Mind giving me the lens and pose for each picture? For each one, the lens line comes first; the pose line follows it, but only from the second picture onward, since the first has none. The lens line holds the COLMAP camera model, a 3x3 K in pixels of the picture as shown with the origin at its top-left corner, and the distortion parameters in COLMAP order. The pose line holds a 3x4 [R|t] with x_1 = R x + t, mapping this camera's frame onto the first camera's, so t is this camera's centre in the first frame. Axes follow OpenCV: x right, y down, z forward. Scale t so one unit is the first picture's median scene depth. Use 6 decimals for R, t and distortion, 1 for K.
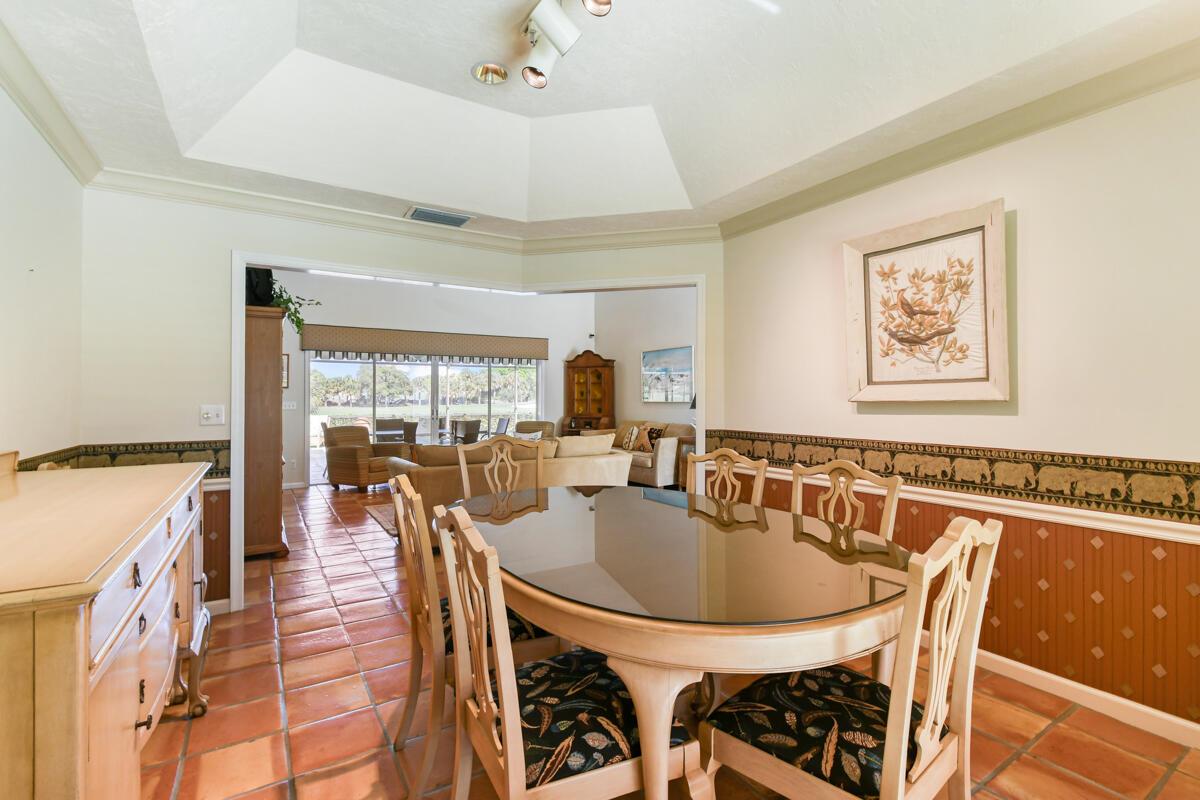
lens RADIAL K [[550.2, 0, 576.7], [0, 550.2, 404.1], [0, 0, 1]] dist [-0.000112, -0.000036]
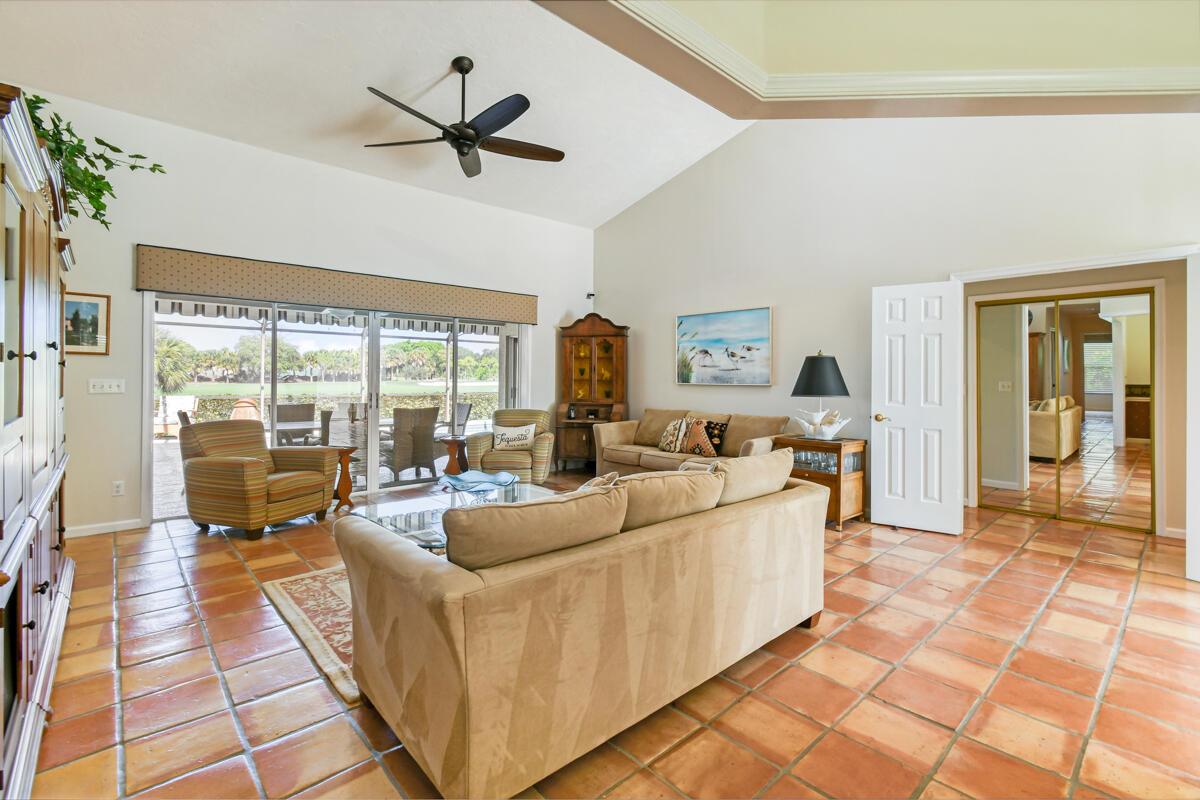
lens RADIAL K [[533.6, 0, 601.8], [0, 533.6, 384.0], [0, 0, 1]] dist [-0.000330, -0.000211]
pose [[0.975332, 0.006775, 0.220638, -0.127514], [-0.007577, 0.999967, 0.002788, -0.004751], [-0.220612, -0.004391, 0.975352, 0.300446]]
